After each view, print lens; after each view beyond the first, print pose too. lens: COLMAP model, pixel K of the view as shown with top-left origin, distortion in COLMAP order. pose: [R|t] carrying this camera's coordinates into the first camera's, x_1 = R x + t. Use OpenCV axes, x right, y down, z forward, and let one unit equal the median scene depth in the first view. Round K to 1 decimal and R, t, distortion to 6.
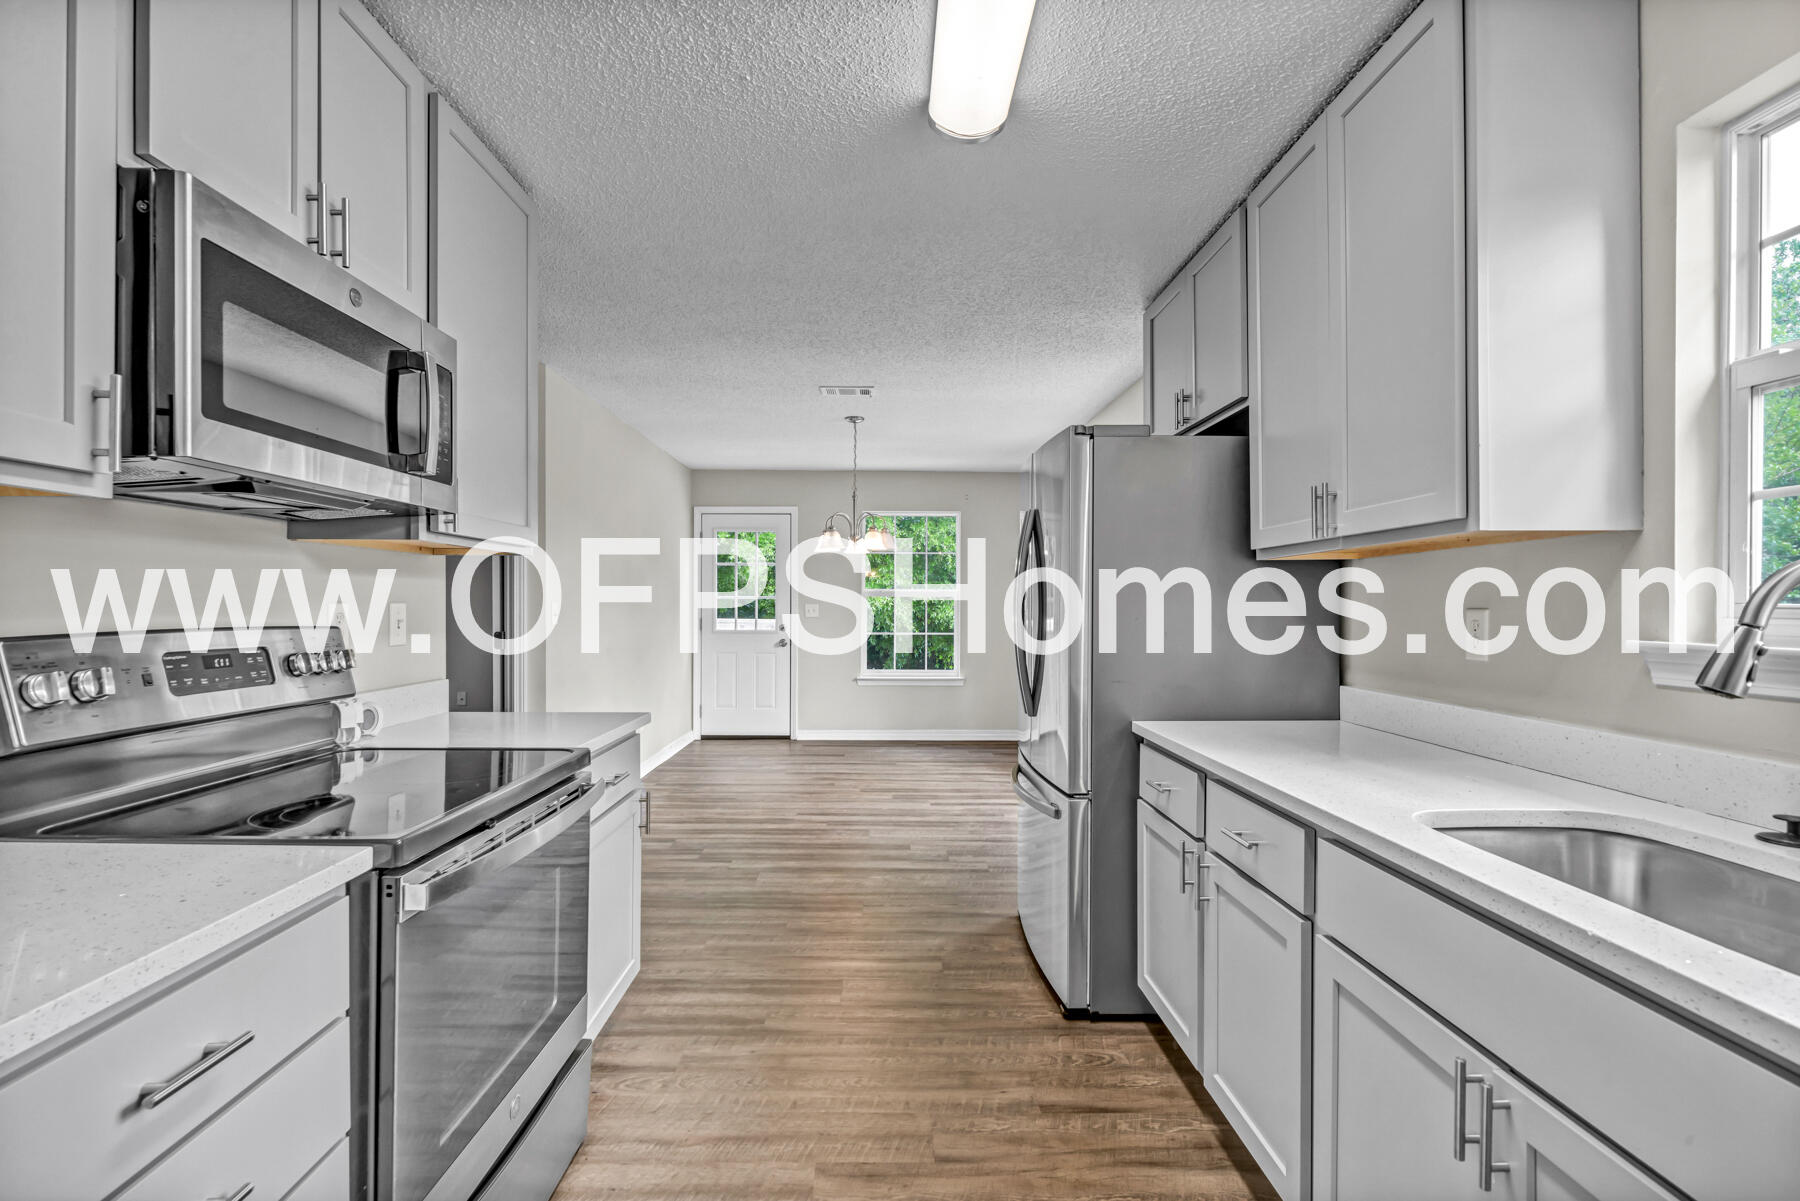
lens RADIAL K [[807.9, 0, 891.4], [0, 807.9, 602.7], [0, 0, 1]] dist [-0.000621, -0.000076]
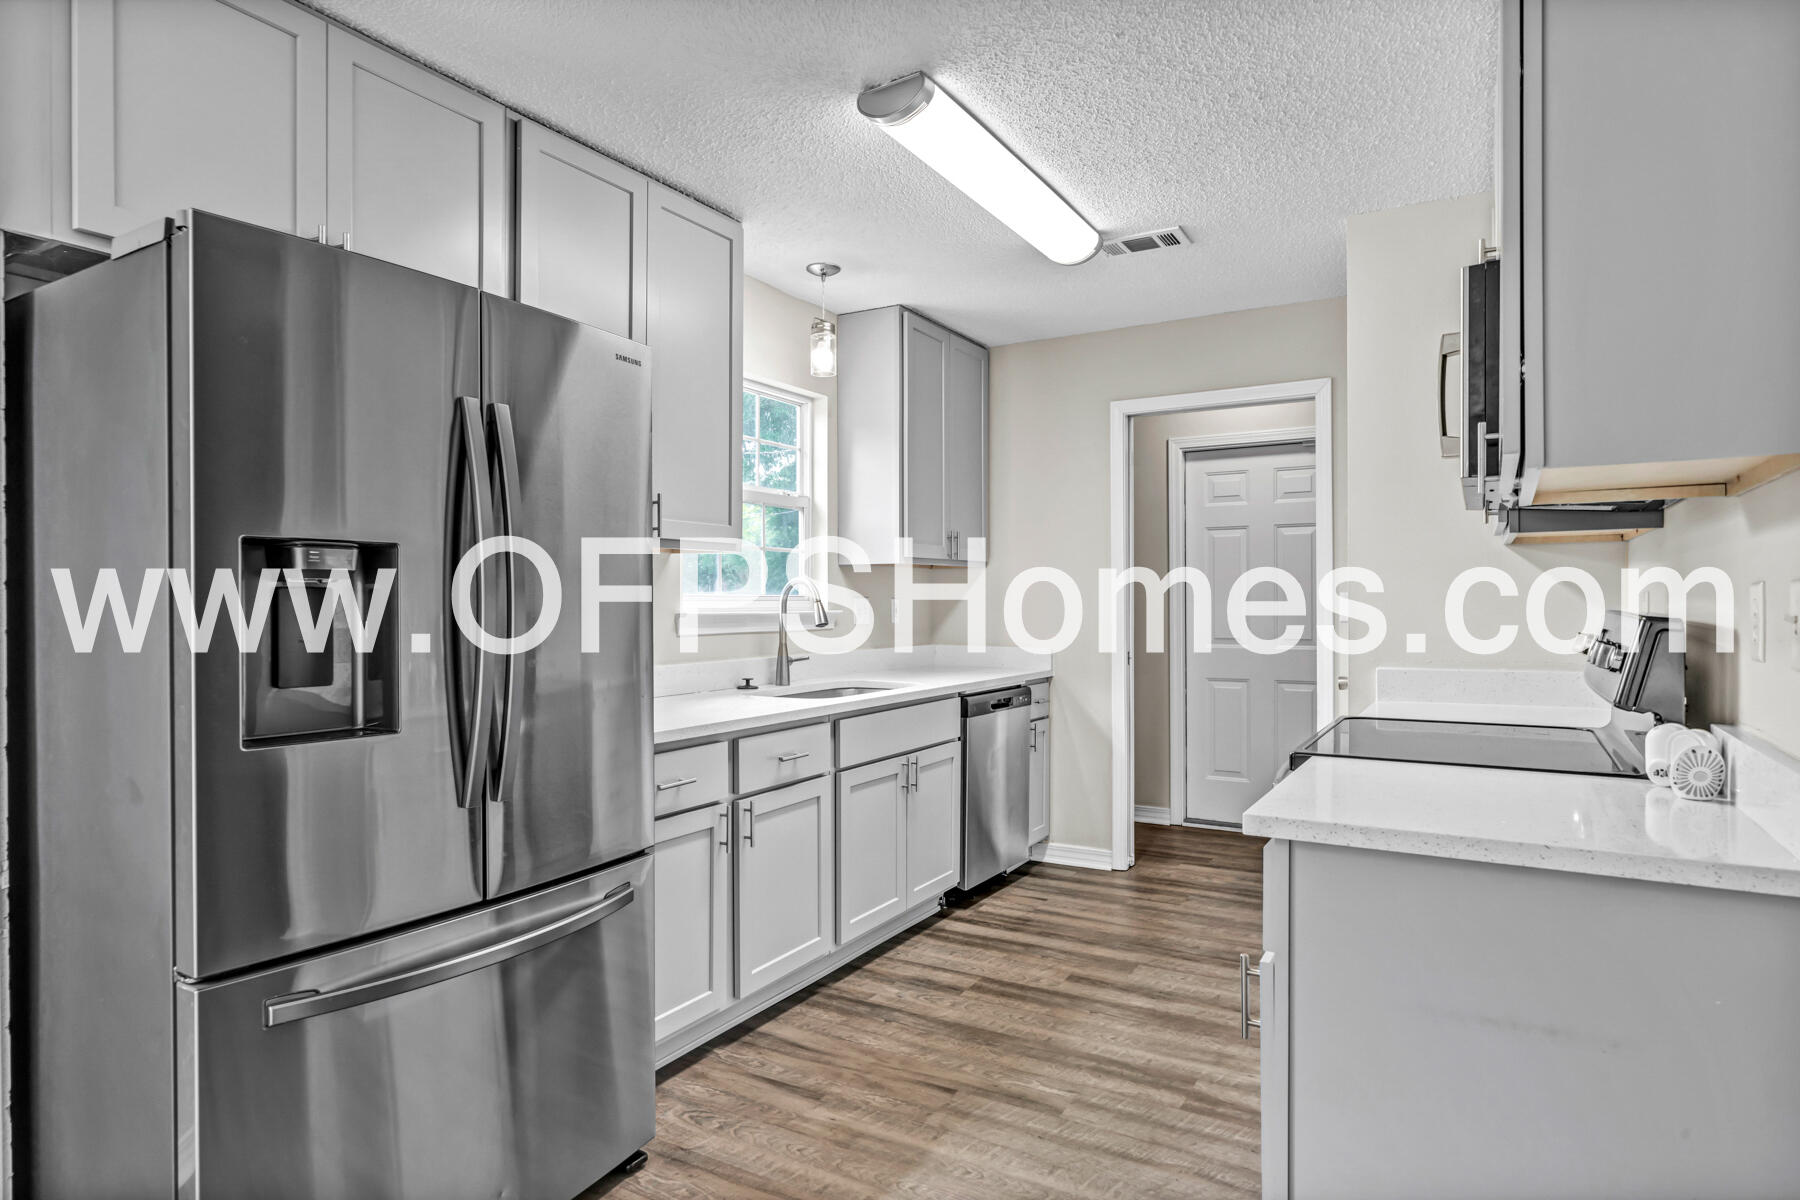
lens RADIAL K [[994.0, 0, 890.2], [0, 994.0, 602.8], [0, 0, 1]] dist [-0.006434, 0.000267]
pose [[-0.846069, -0.002940, 0.533065, -0.232728], [-0.002746, 0.999996, 0.001157, 0.006890], [-0.533066, -0.000484, -0.846073, 0.863310]]
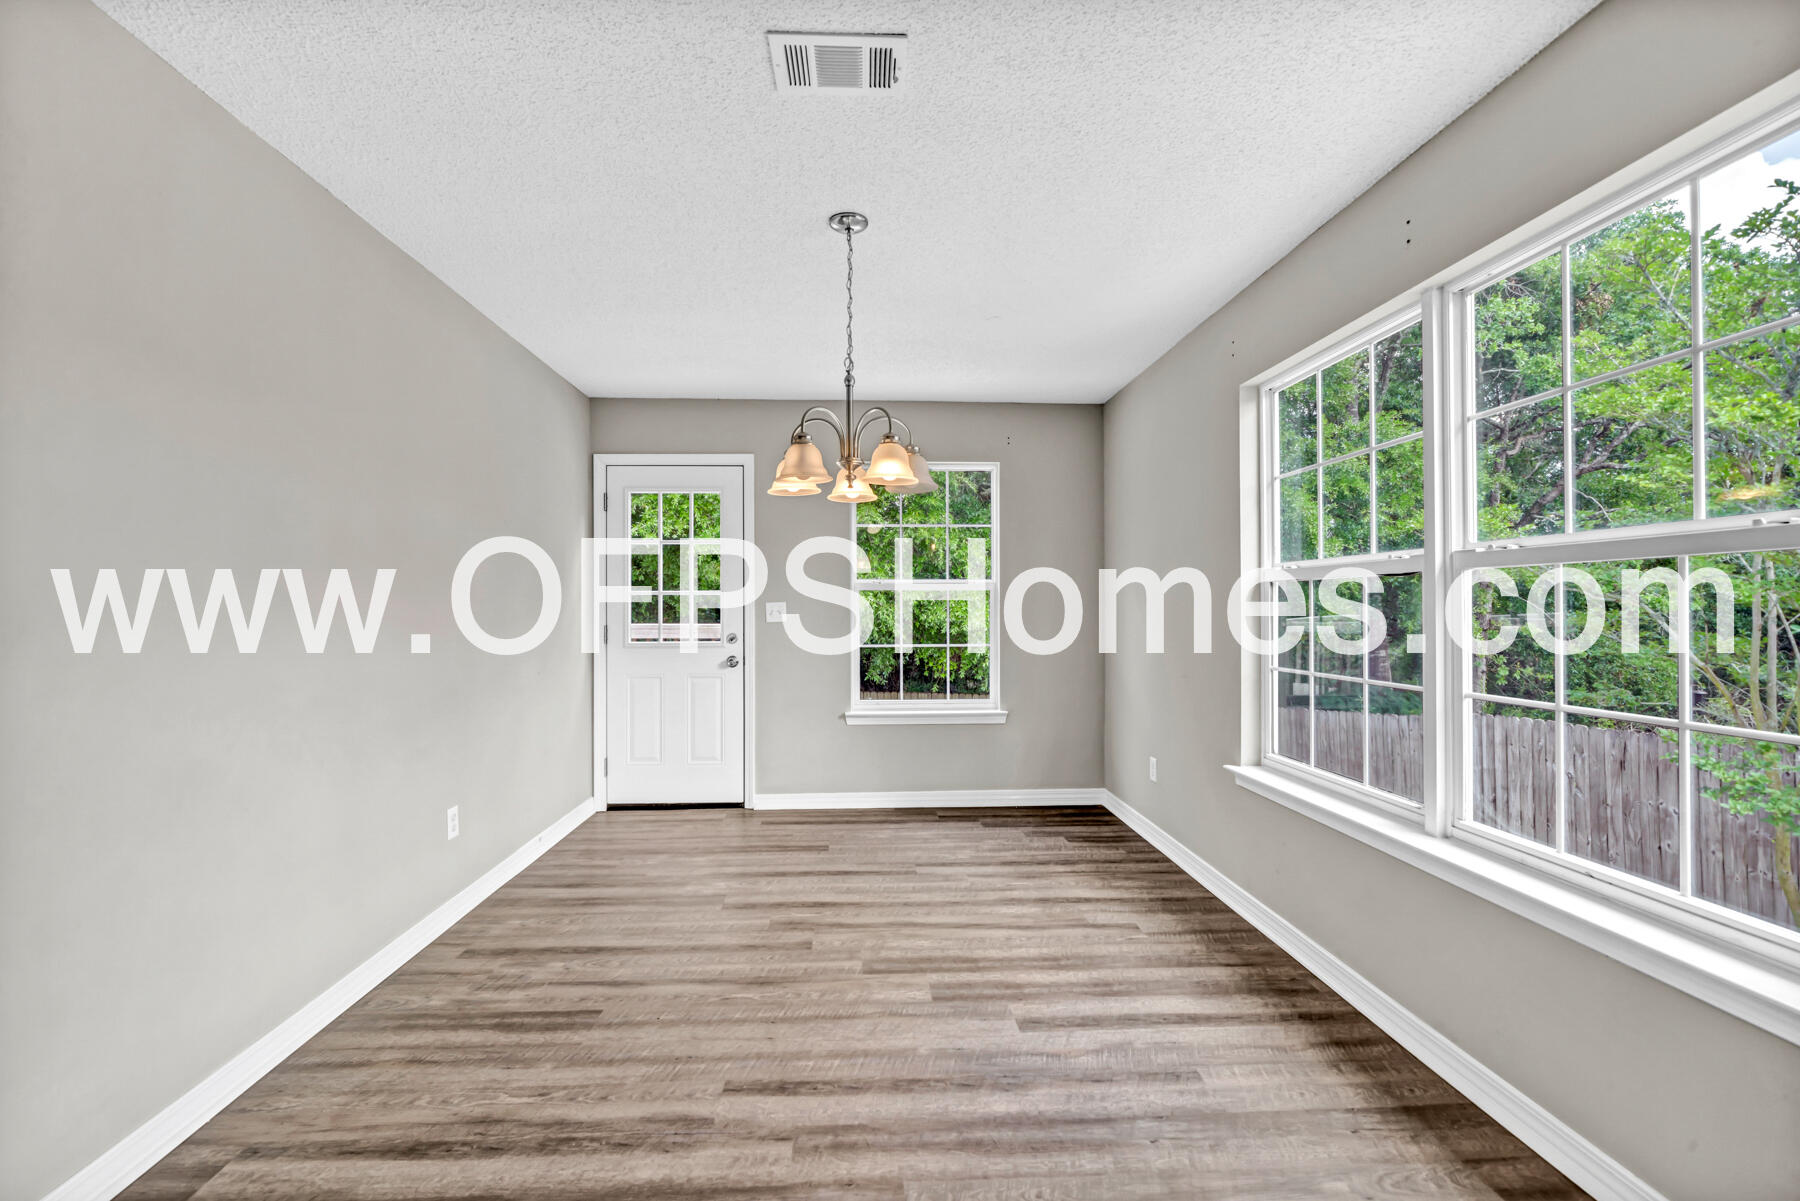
lens RADIAL K [[765.1, 0, 892.5], [0, 765.1, 605.0], [0, 0, 1]] dist [-0.002436, -0.000051]
pose [[0.999331, -0.004465, 0.036309, -0.043516], [0.004480, 0.999990, -0.000330, 0.007318], [-0.036307, 0.000493, 0.999341, 0.626656]]
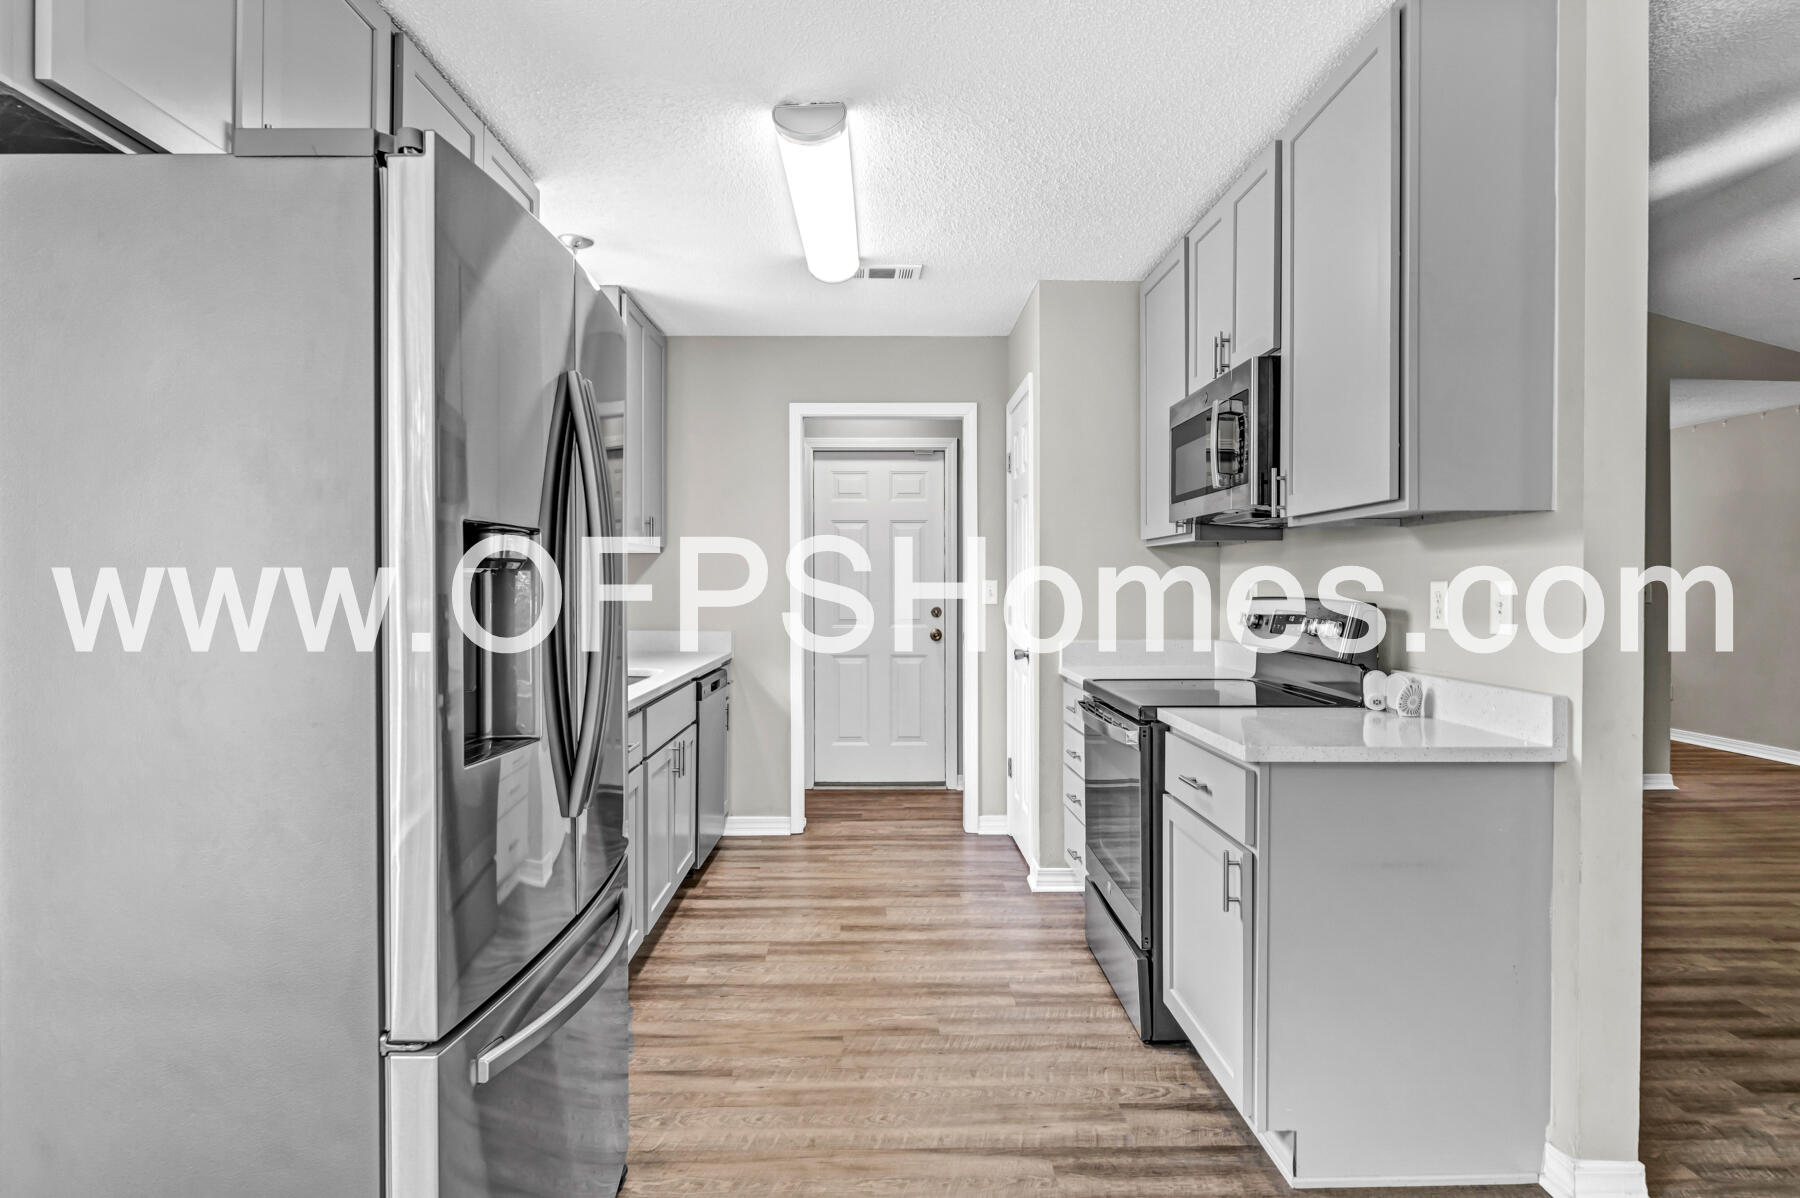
lens RADIAL K [[992.1, 0, 873.2], [0, 992.1, 590.0], [0, 0, 1]] dist [-0.001023, 0.000753]
pose [[-0.999764, -0.005715, 0.020960, -0.007465], [-0.005617, 0.999973, 0.004697, 0.003538], [-0.020986, 0.004578, -0.999769, 0.976422]]
